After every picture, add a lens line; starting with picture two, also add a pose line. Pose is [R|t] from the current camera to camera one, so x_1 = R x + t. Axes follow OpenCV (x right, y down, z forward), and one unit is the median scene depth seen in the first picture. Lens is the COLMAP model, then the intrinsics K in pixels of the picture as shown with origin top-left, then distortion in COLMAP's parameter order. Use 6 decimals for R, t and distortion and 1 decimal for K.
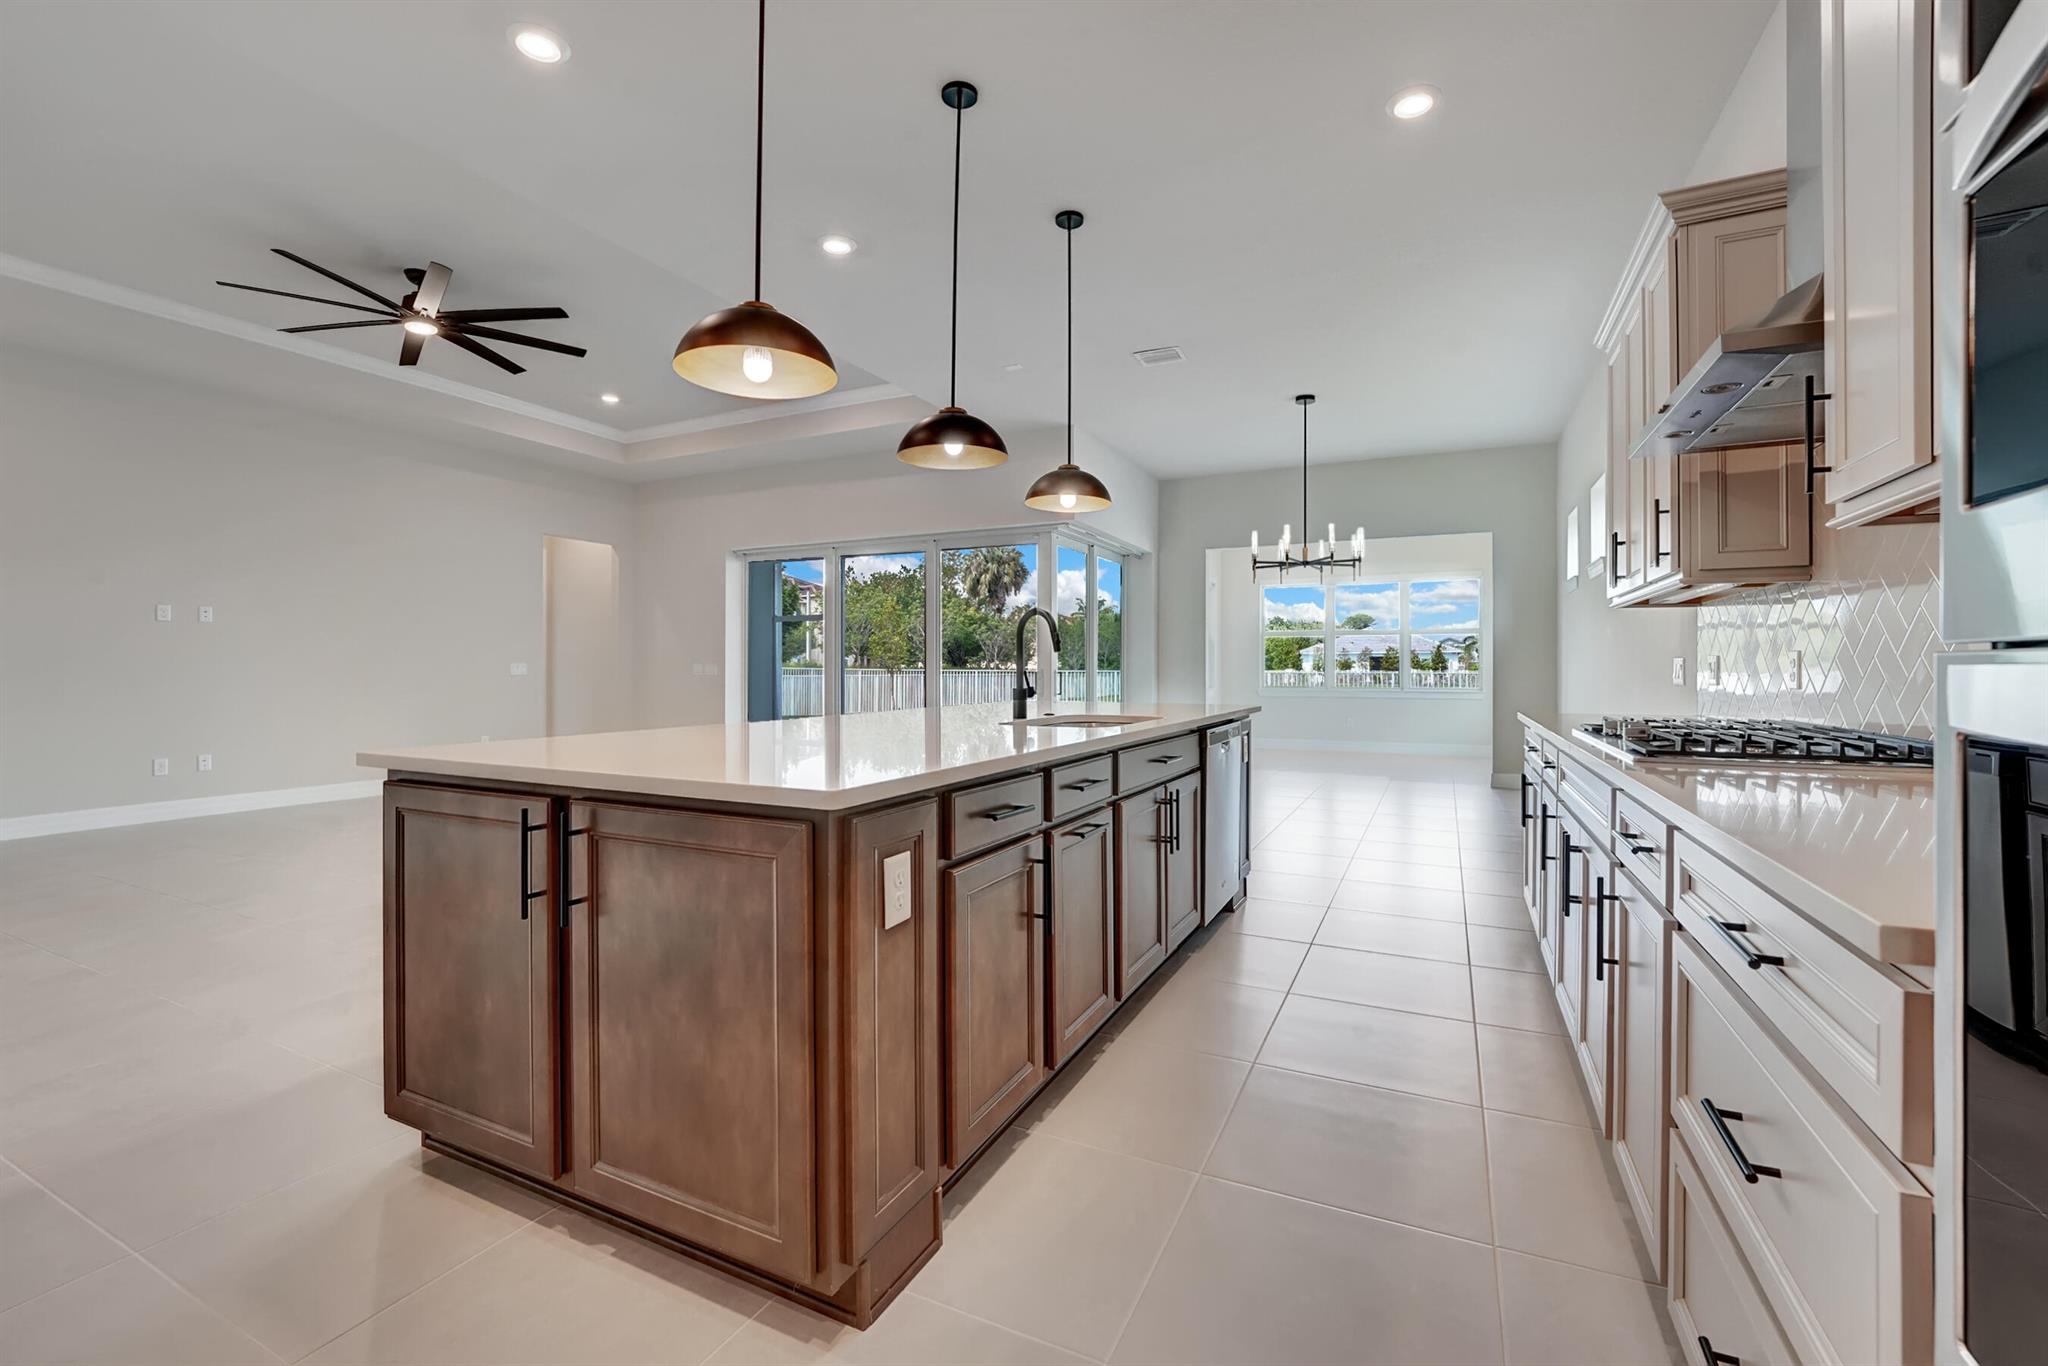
lens RADIAL K [[830.1, 0, 1053.0], [0, 830.1, 669.2], [0, 0, 1]] dist [-0.000023, -0.007377]
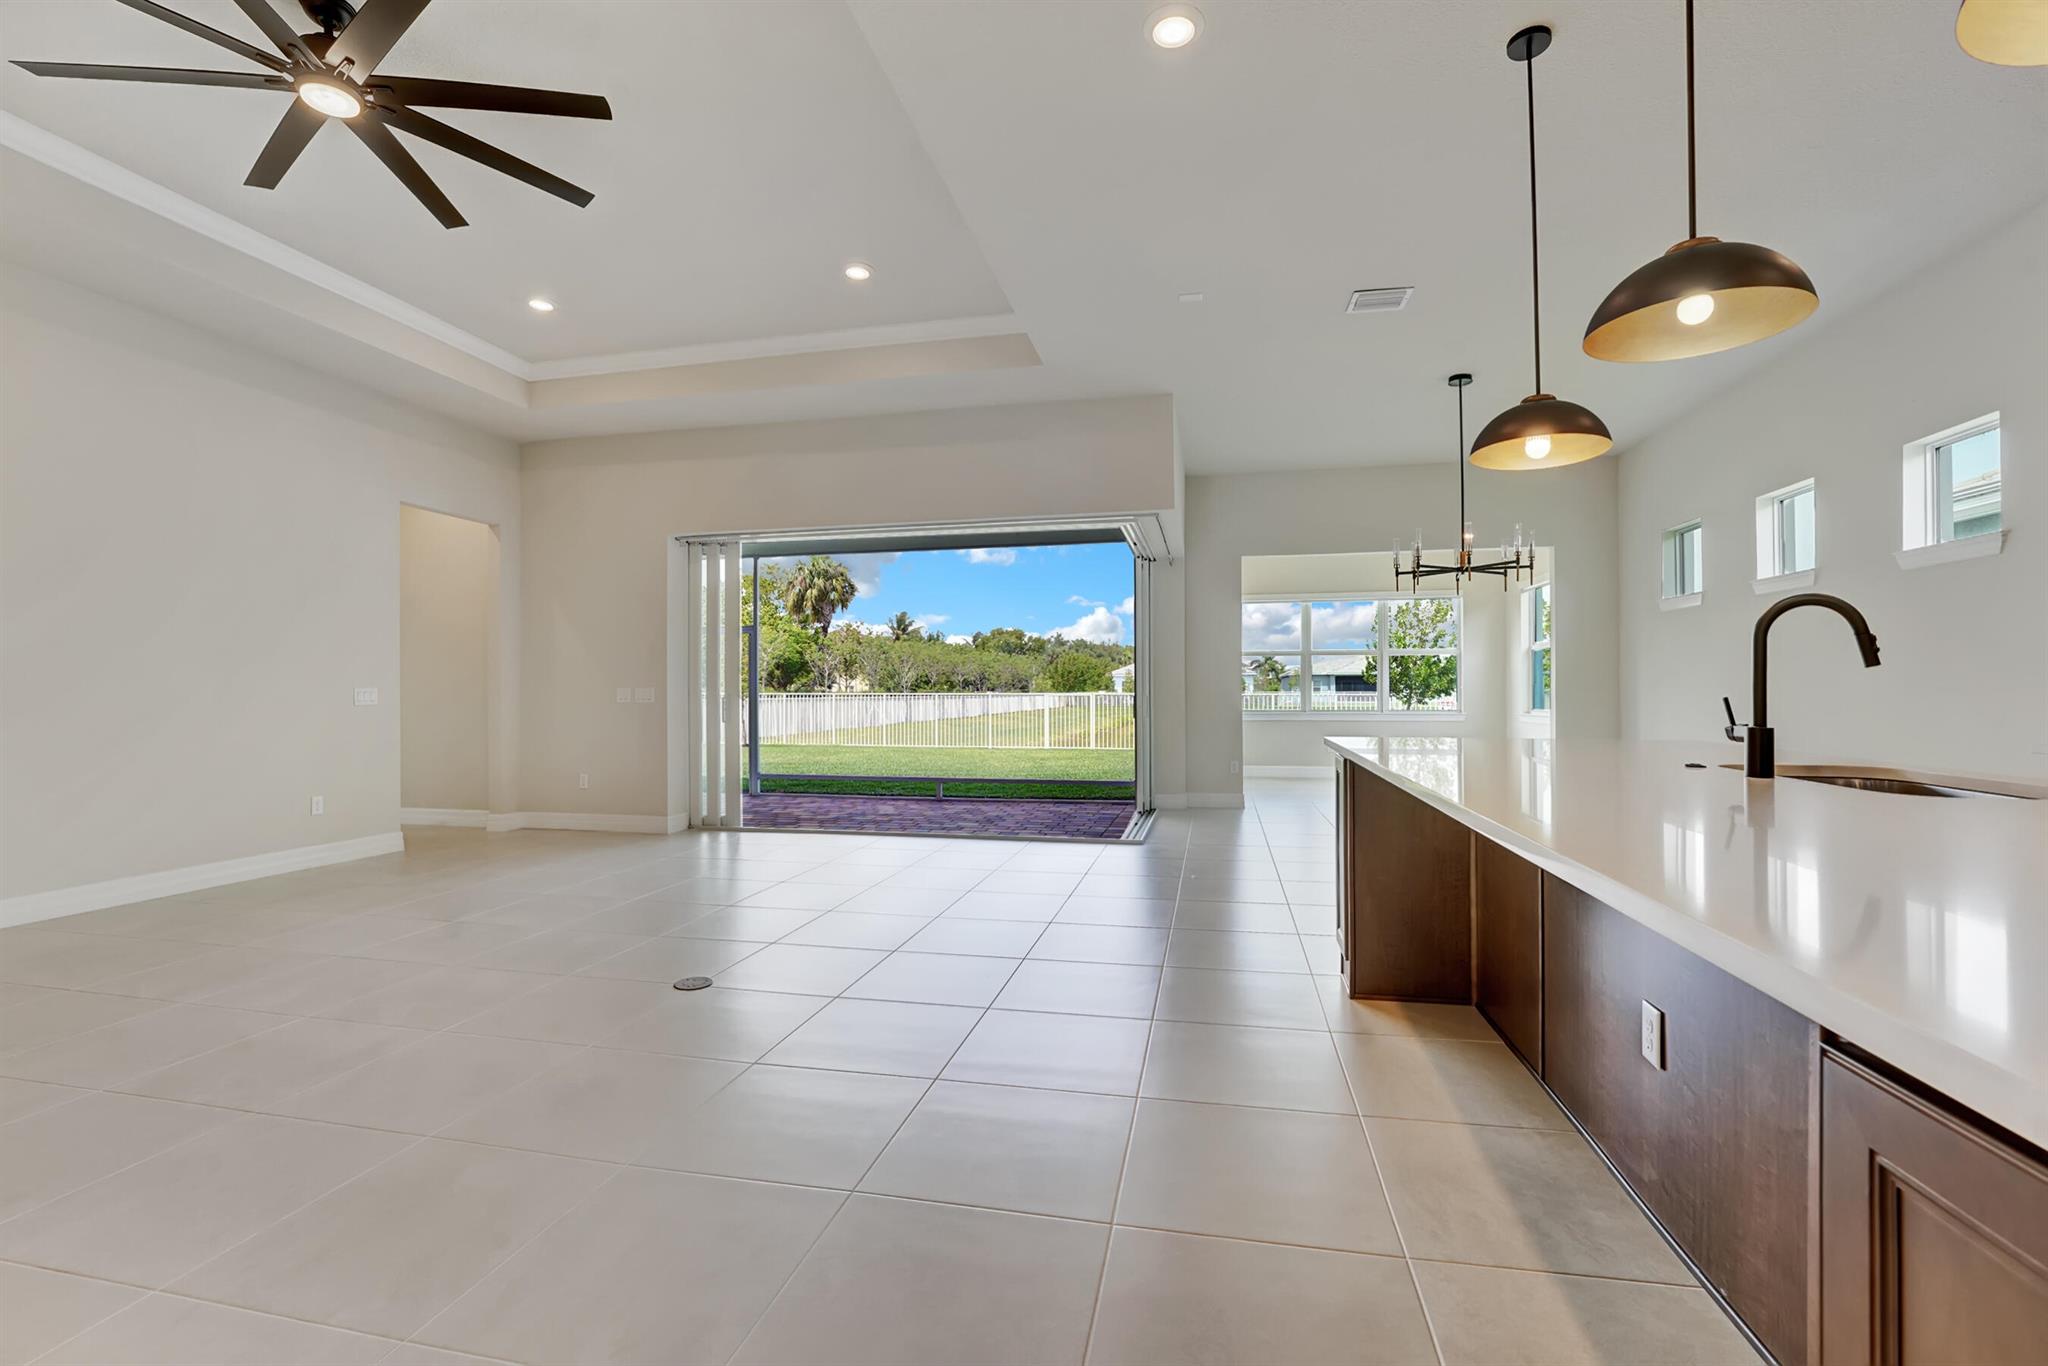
lens RADIAL K [[832.6, 0, 1031.0], [0, 832.6, 681.6], [0, 0, 1]] dist [-0.001670, -0.000198]
pose [[0.975351, -0.001452, 0.220654, -0.094111], [0.003960, 0.999932, -0.010928, -0.000875], [-0.220623, 0.011532, 0.975291, 0.075857]]
